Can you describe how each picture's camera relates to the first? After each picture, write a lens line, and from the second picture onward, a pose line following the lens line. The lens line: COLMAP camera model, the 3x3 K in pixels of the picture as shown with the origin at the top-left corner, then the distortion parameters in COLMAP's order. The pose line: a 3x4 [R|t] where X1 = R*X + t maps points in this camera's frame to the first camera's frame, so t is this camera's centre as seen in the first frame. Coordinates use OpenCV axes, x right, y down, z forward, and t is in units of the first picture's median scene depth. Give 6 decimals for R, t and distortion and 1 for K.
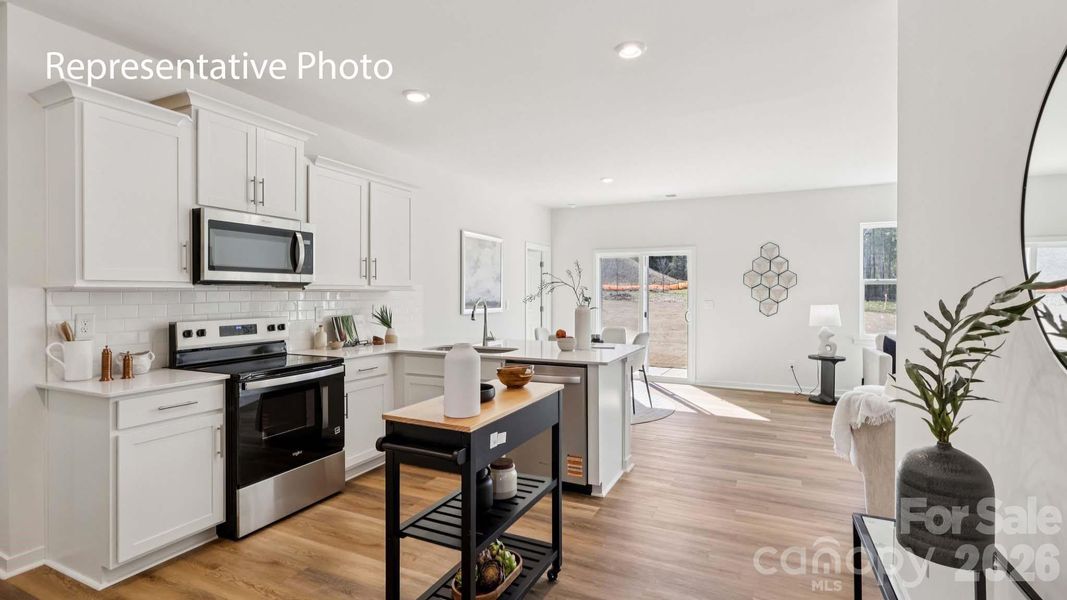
lens RADIAL K [[495.1, 0, 532.8], [0, 495.1, 294.2], [0, 0, 1]] dist [-0.001700, 0.000420]
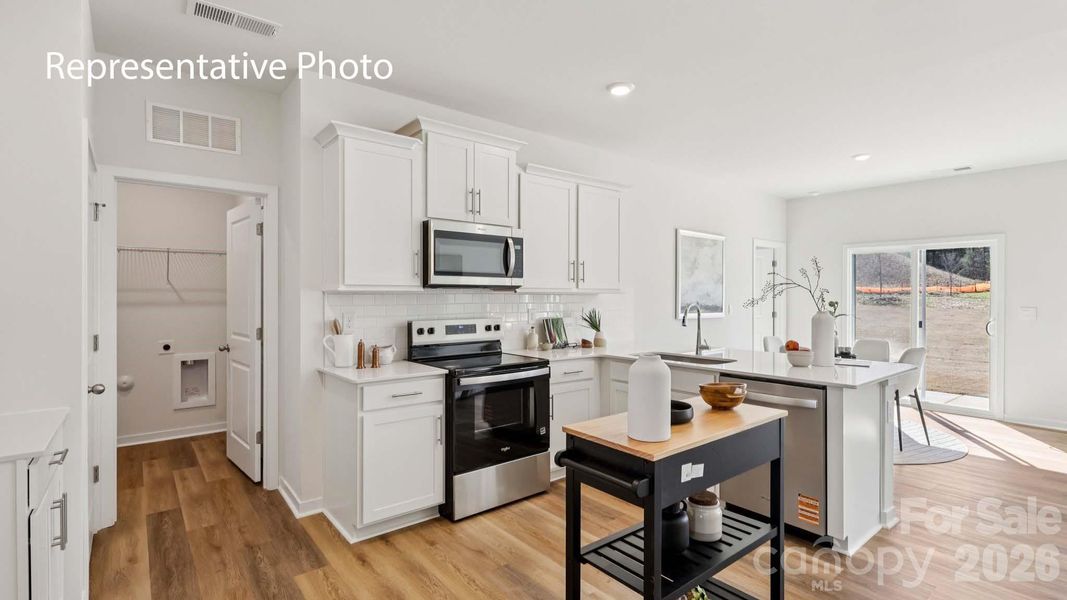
lens RADIAL K [[494.3, 0, 534.7], [0, 494.3, 298.6], [0, 0, 1]] dist [-0.001691, 0.000193]
pose [[0.903407, 0.004084, -0.428765, 0.023204], [-0.003019, 0.999990, 0.003163, 0.000132], [0.428773, -0.001563, 0.903411, 0.070509]]
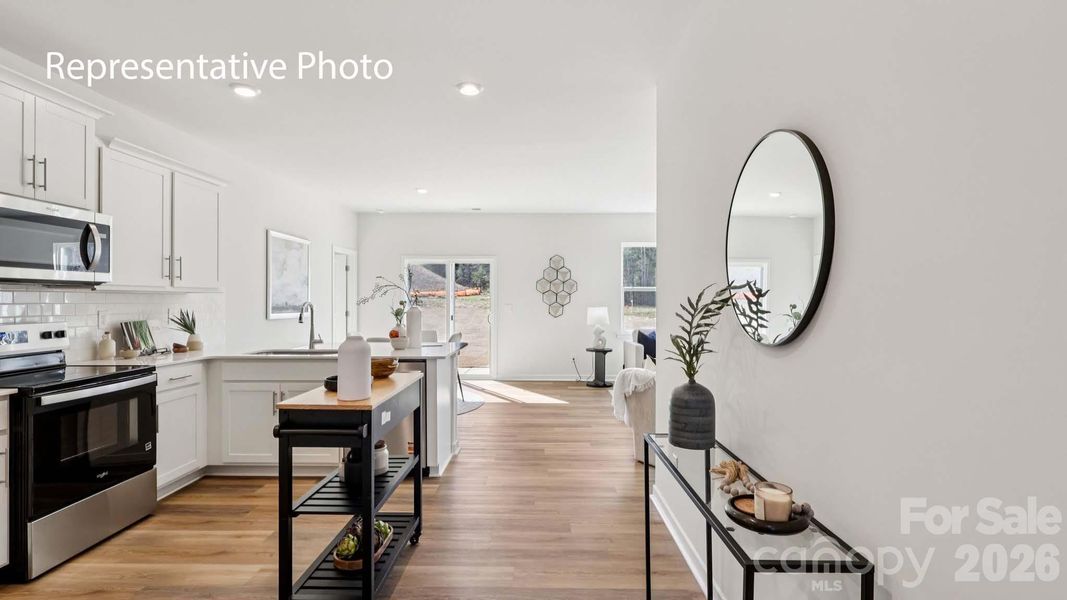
lens RADIAL K [[494.3, 0, 534.7], [0, 494.3, 298.6], [0, 0, 1]] dist [-0.001691, 0.000193]
pose [[0.909281, 0.001708, 0.416180, -0.121573], [0.000046, 0.999991, -0.004204, 0.009275], [-0.416183, 0.003841, 0.909273, -0.105606]]
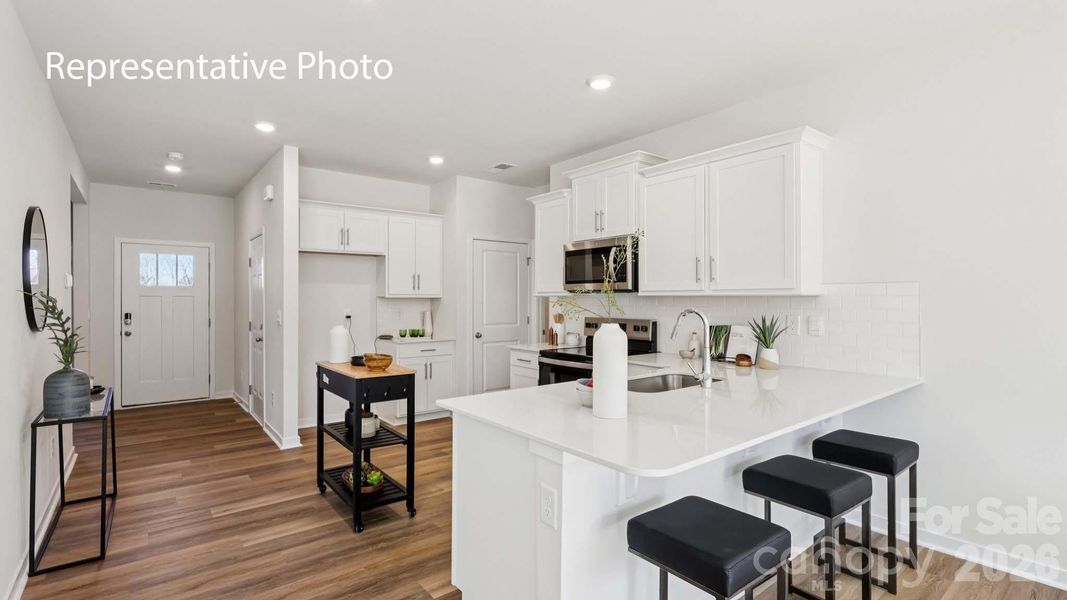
lens RADIAL K [[489.5, 0, 534.3], [0, 489.5, 298.2], [0, 0, 1]] dist [-0.002532, -0.000211]
pose [[-0.434745, -0.000261, -0.900553, 0.619291], [-0.001453, 0.999999, 0.000412, -0.003758], [0.900552, 0.001488, -0.434745, 1.266124]]
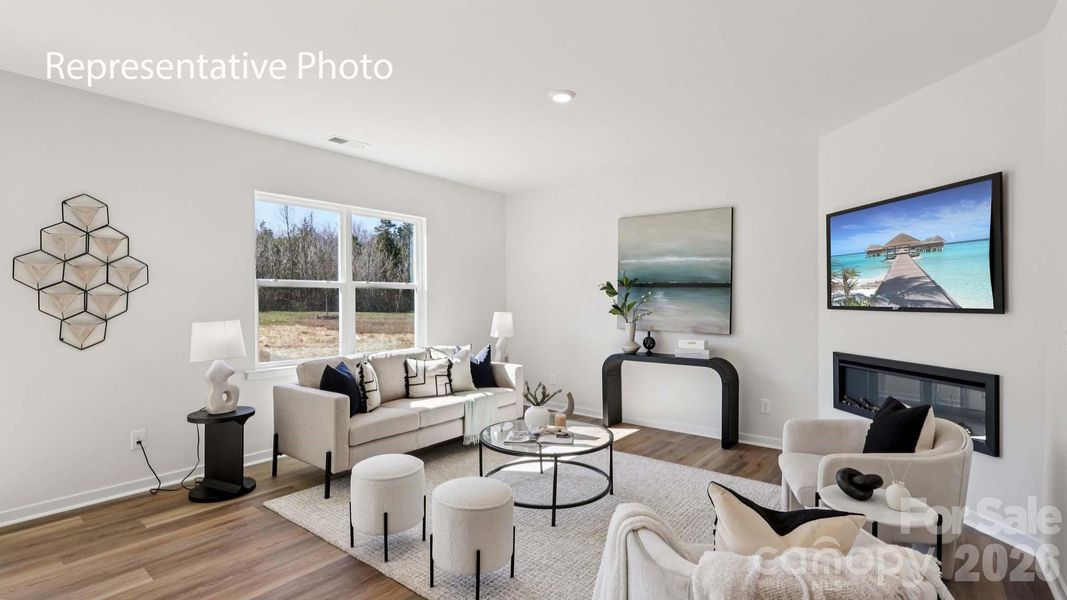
lens RADIAL K [[494.3, 0, 534.7], [0, 494.3, 298.6], [0, 0, 1]] dist [-0.001691, 0.000193]
pose [[0.225849, -0.001467, 0.974161, 0.218011], [0.006842, 0.999977, -0.000080, -0.002625], [-0.974138, 0.006684, 0.225853, 0.916950]]
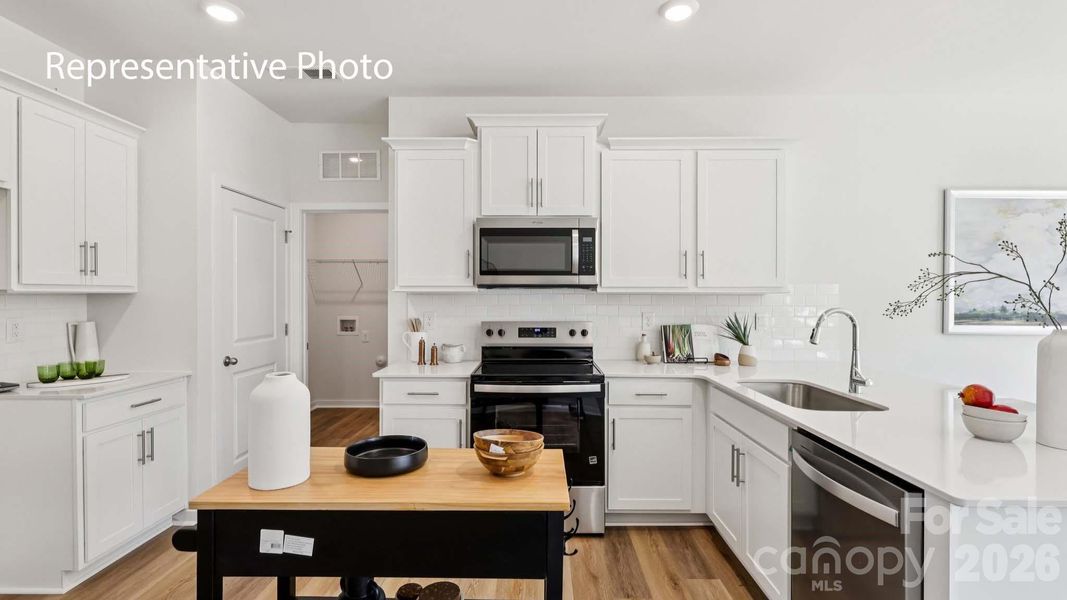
lens RADIAL K [[494.3, 0, 534.7], [0, 494.3, 298.6], [0, 0, 1]] dist [-0.001691, 0.000193]
pose [[0.420684, 0.006639, -0.907183, 0.301898], [-0.004724, 0.999976, 0.005128, -0.002331], [0.907195, 0.002129, 0.420706, 0.523394]]
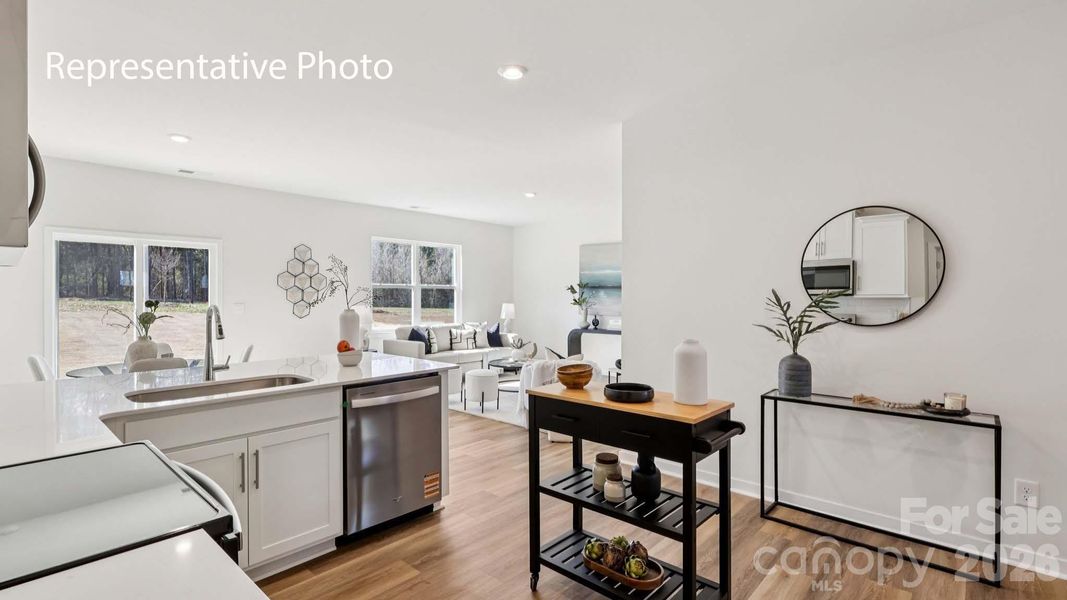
lens RADIAL K [[495.1, 0, 532.8], [0, 495.1, 294.2], [0, 0, 1]] dist [-0.001700, 0.000420]
pose [[0.288287, 0.001840, 0.957542, -0.675526], [0.002117, 0.999994, -0.002559, -0.000837], [-0.957542, 0.002765, 0.288282, 0.515519]]
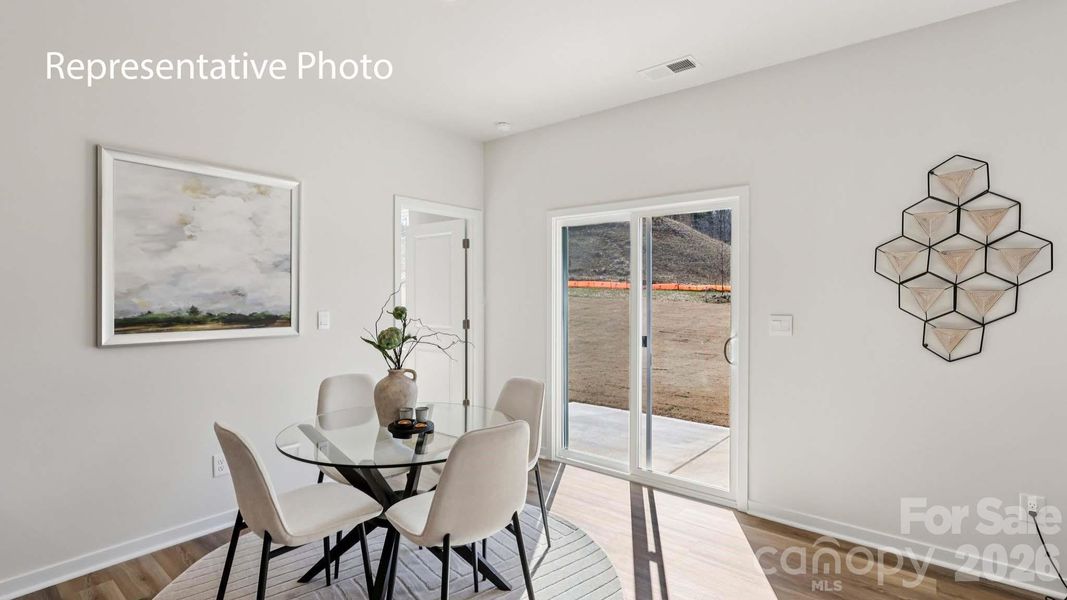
lens RADIAL K [[489.5, 0, 534.3], [0, 489.5, 298.2], [0, 0, 1]] dist [-0.002532, -0.000211]
pose [[0.972931, 0.002804, -0.231081, 0.511805], [-0.001440, 0.999981, 0.006074, -0.006357], [0.231093, -0.005577, 0.972916, 1.139893]]
